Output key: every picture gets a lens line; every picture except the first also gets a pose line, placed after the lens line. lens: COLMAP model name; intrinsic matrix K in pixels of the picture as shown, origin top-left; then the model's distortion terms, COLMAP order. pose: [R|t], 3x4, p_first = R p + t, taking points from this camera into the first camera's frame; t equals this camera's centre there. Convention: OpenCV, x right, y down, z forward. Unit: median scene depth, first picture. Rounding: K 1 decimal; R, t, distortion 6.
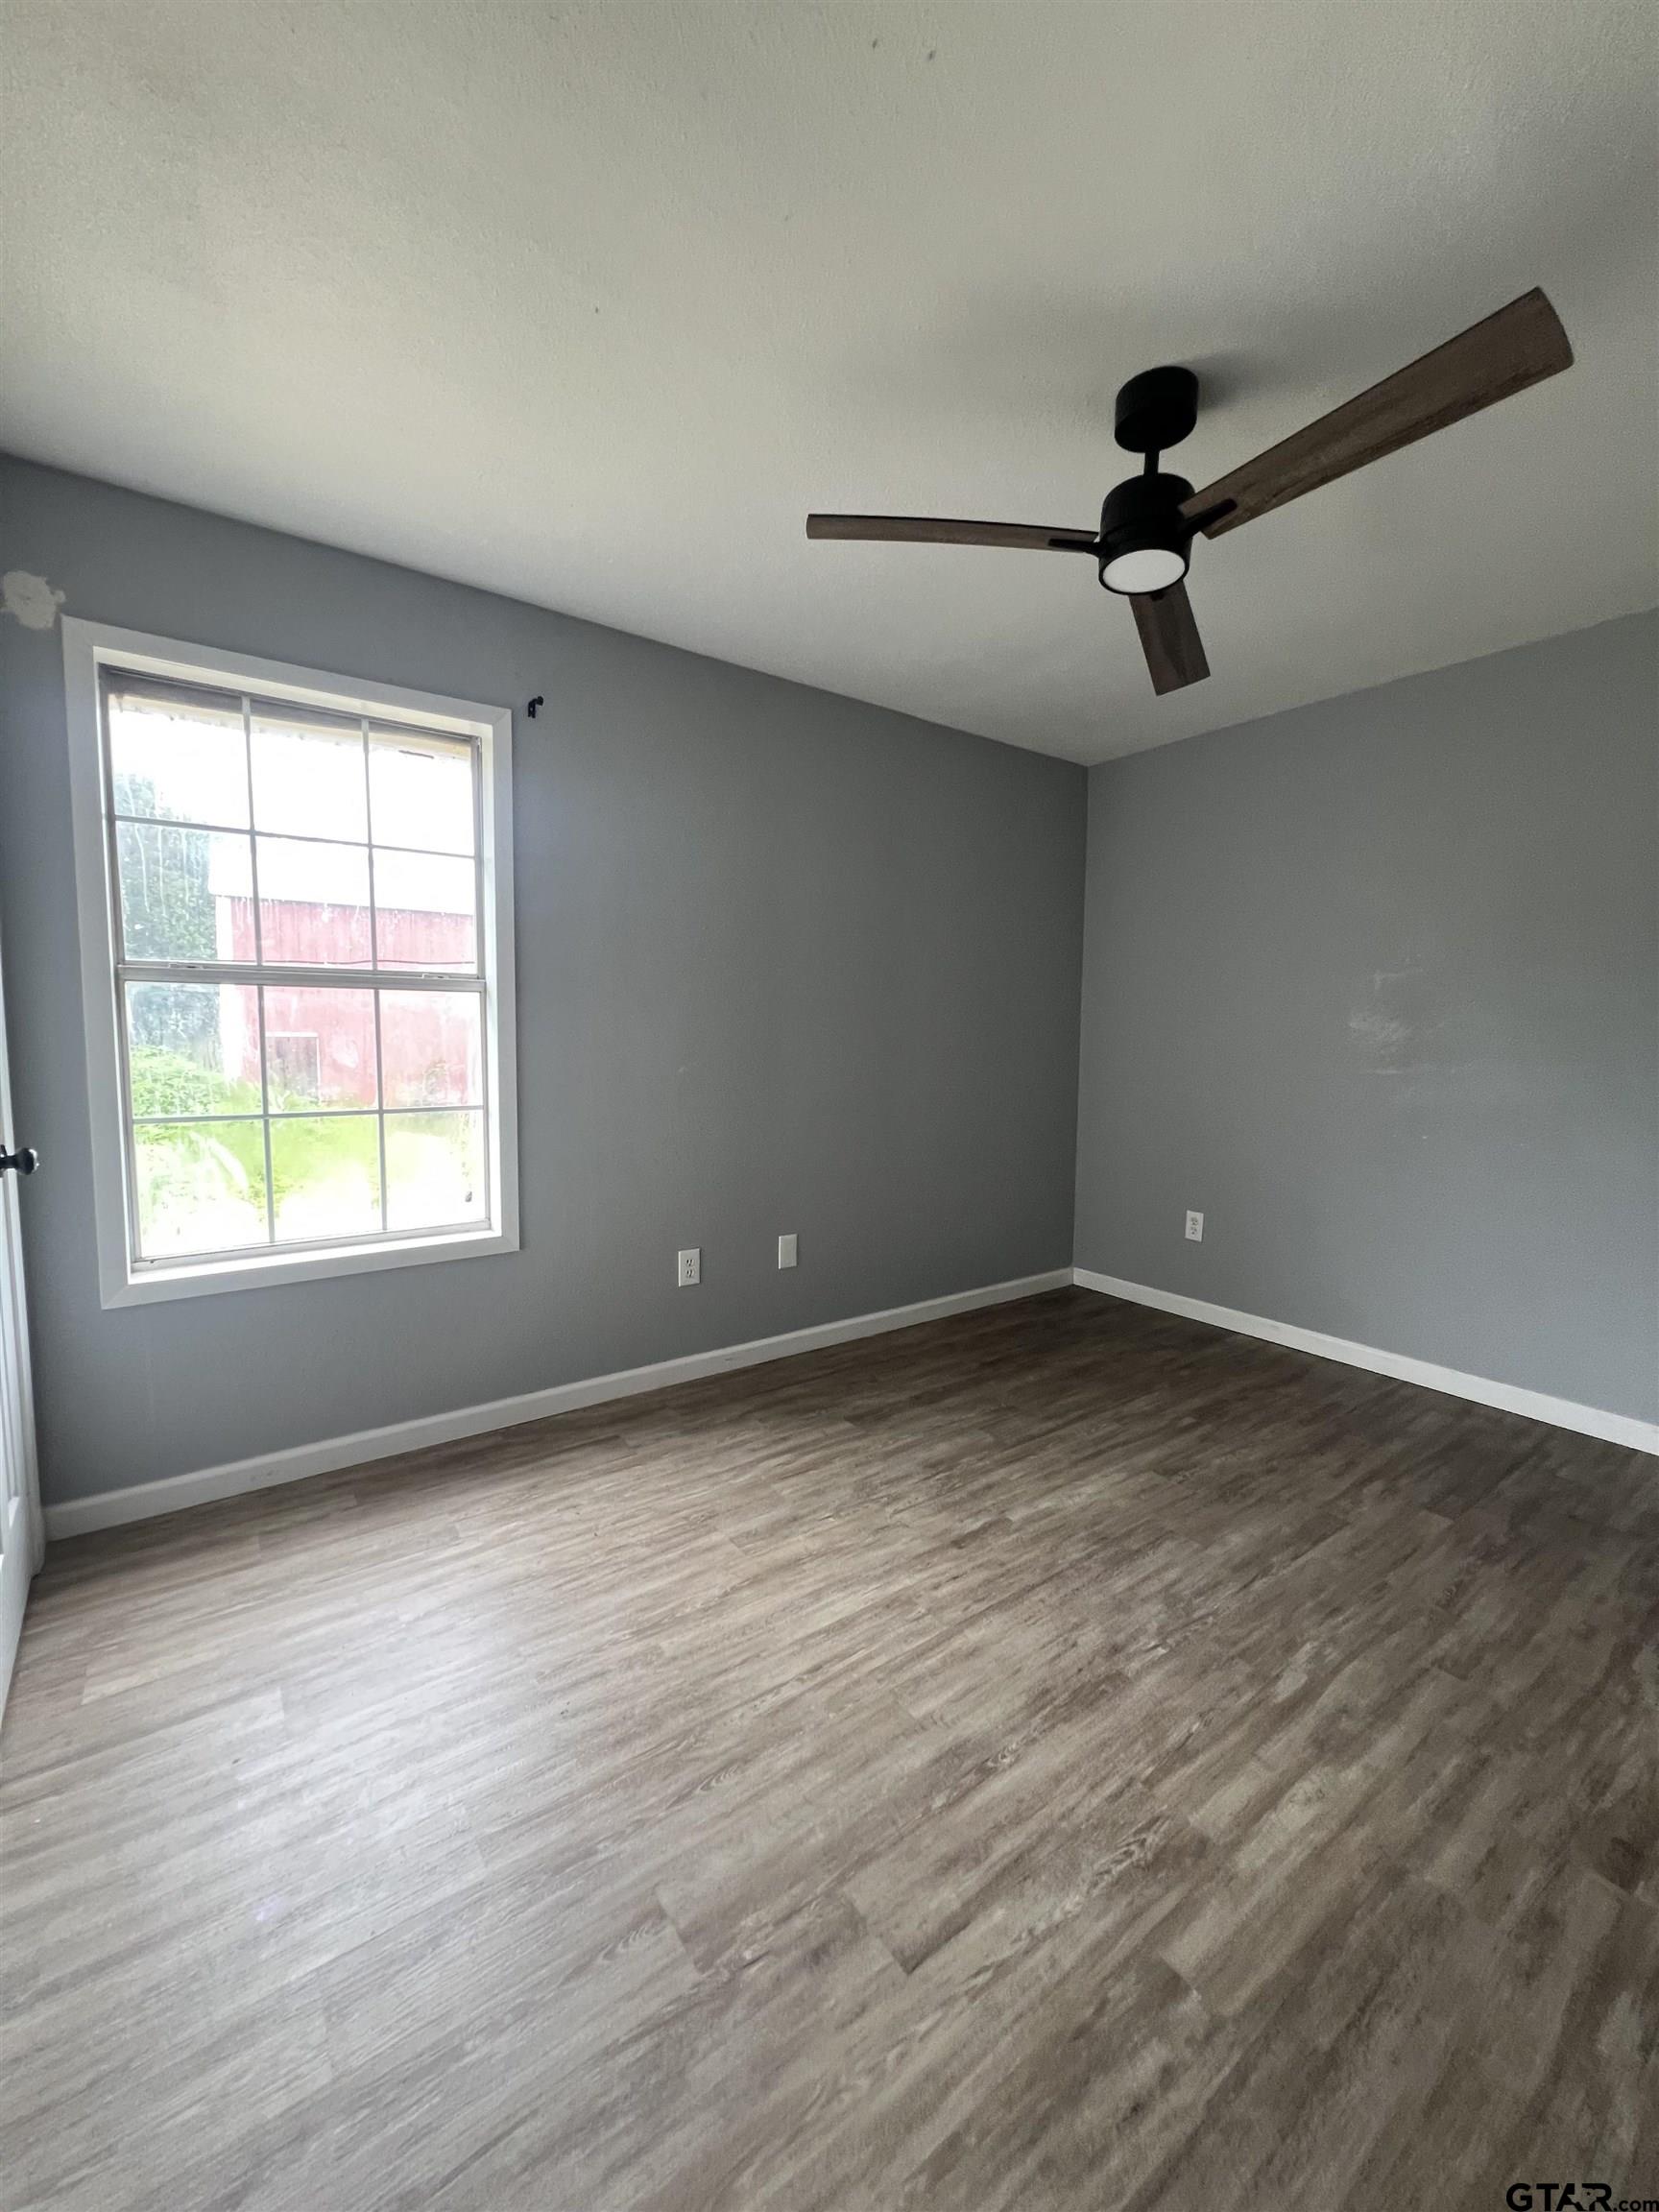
lens RADIAL K [[880.8, 0, 841.9], [0, 880.8, 1105.8], [0, 0, 1]] dist [-0.001245, 0.000702]
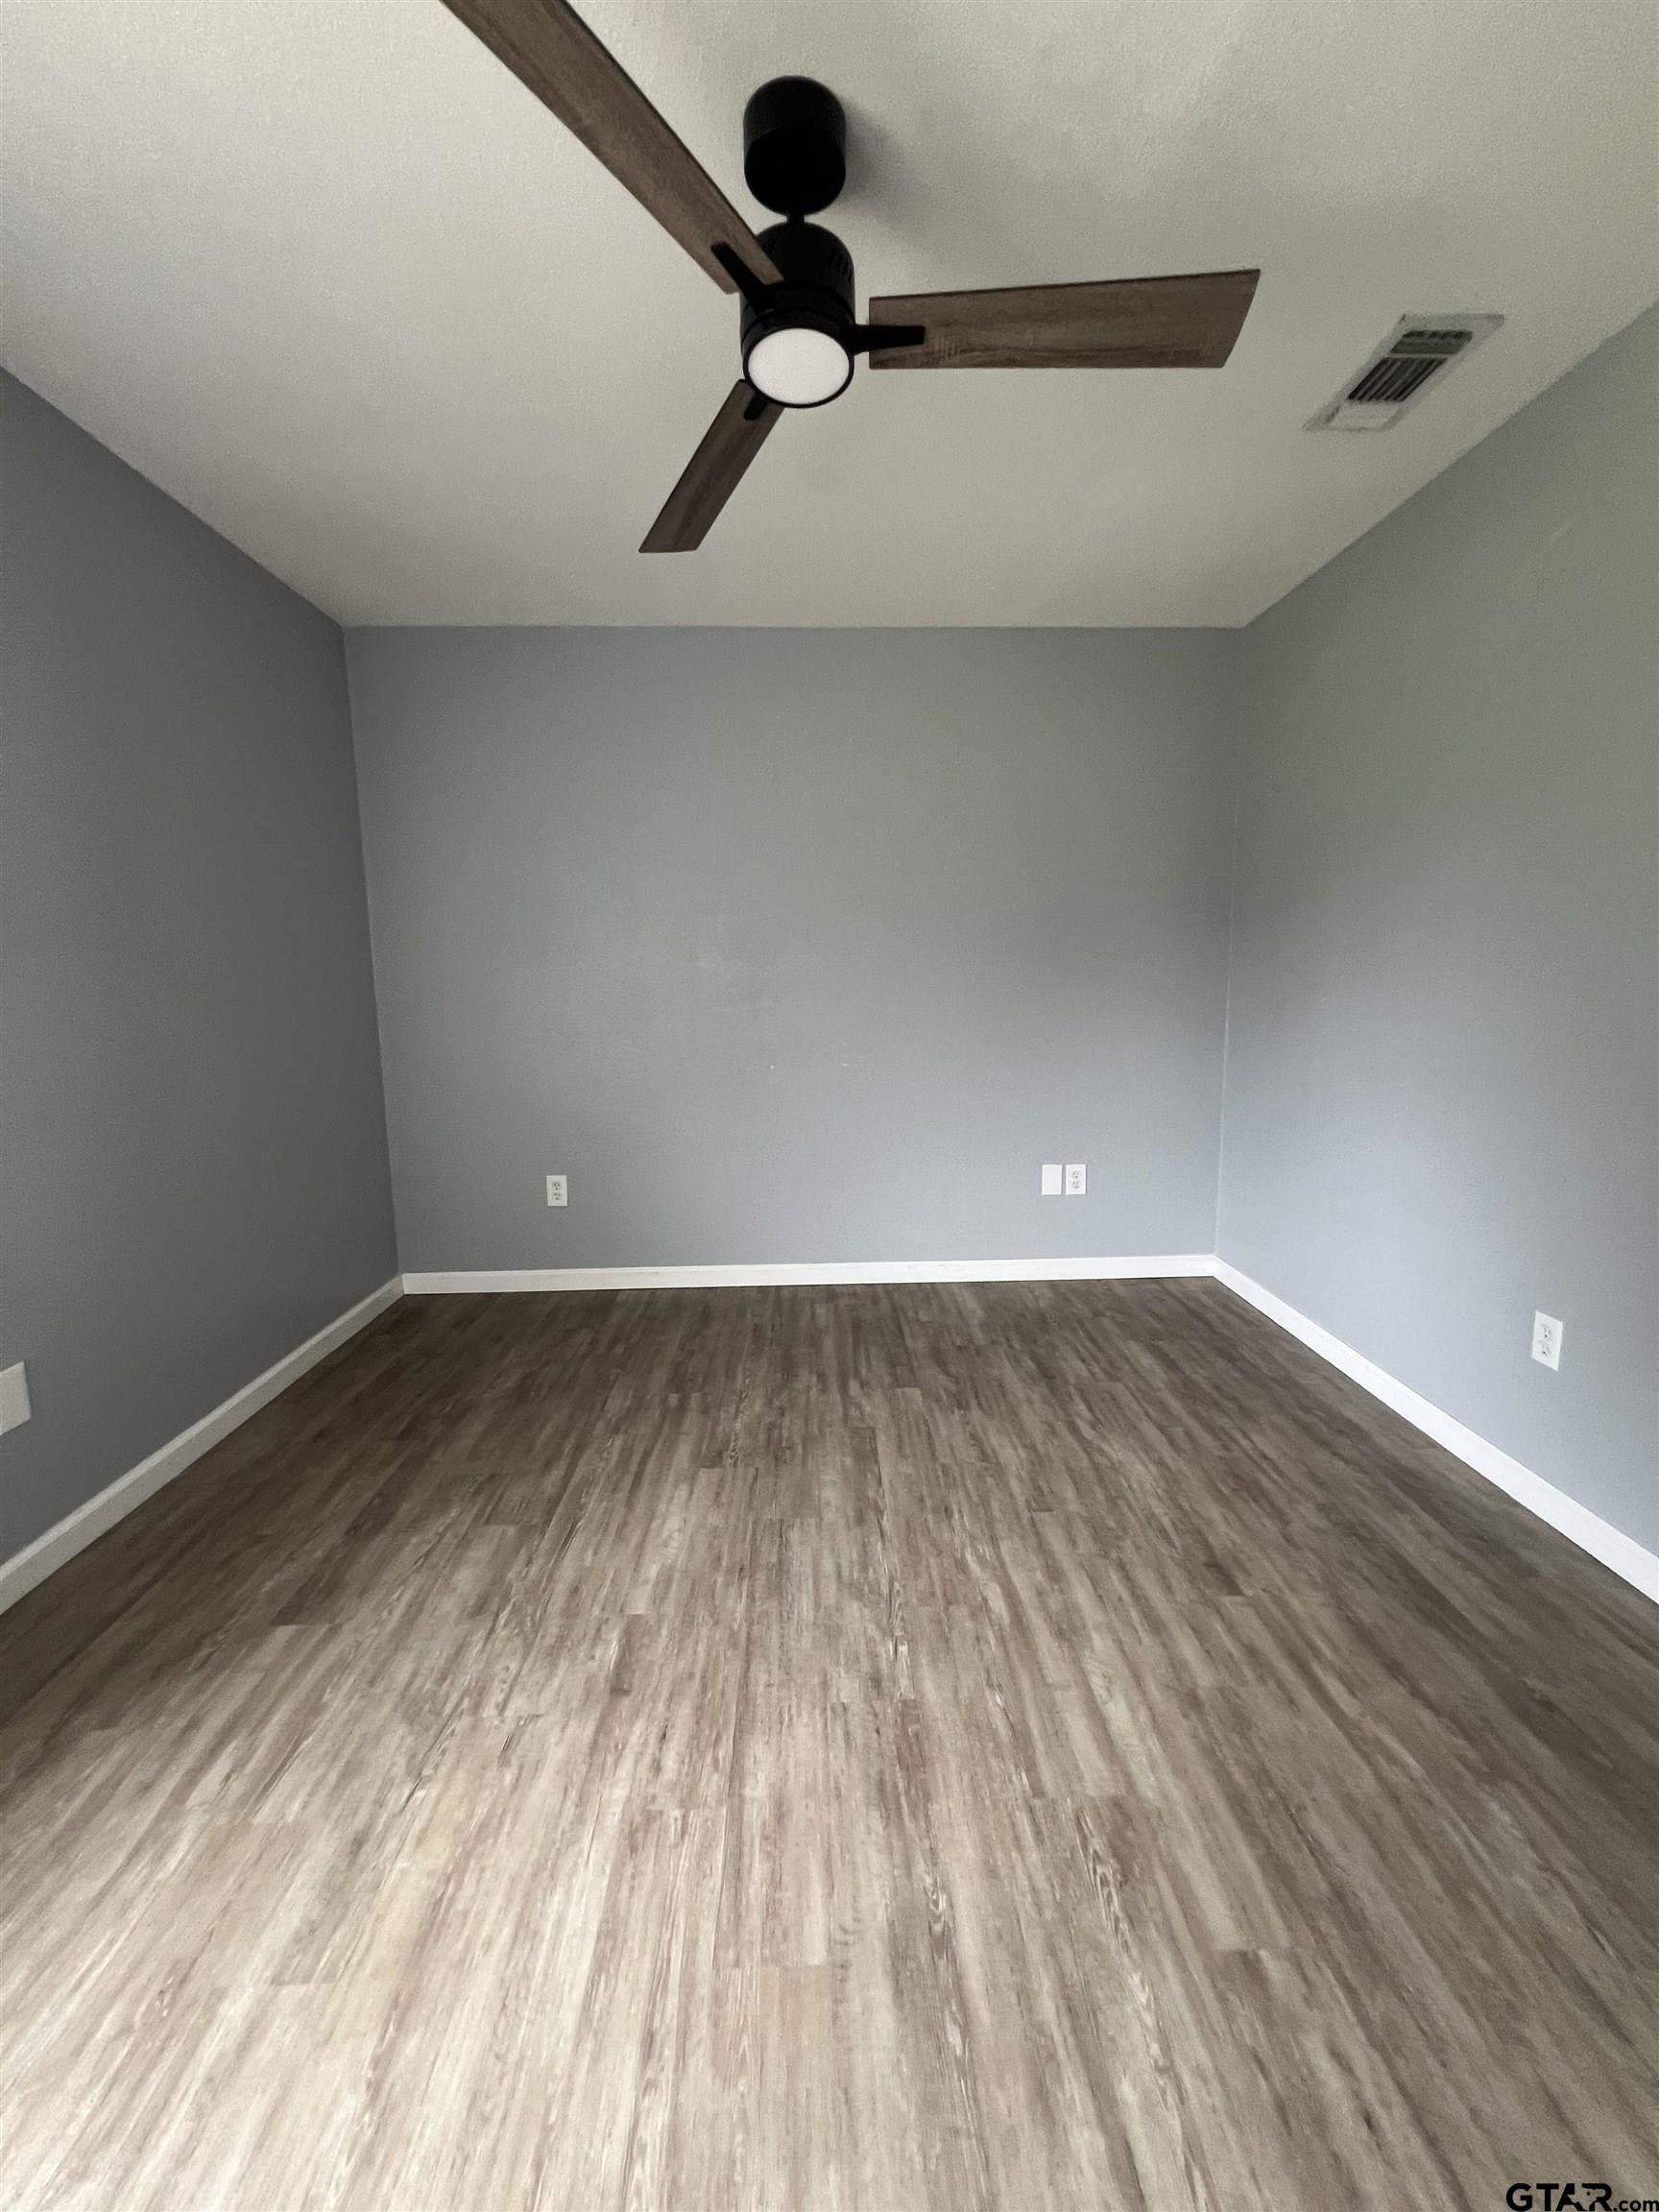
lens RADIAL K [[880.8, 0, 830.8], [0, 880.8, 1102.5], [0, 0, 1]] dist [-0.001245, 0.000702]
pose [[0.572581, -0.132860, 0.809011, -0.315328], [0.089412, 0.991015, 0.099468, -0.036899], [-0.814958, 0.015382, 0.579316, 0.479436]]
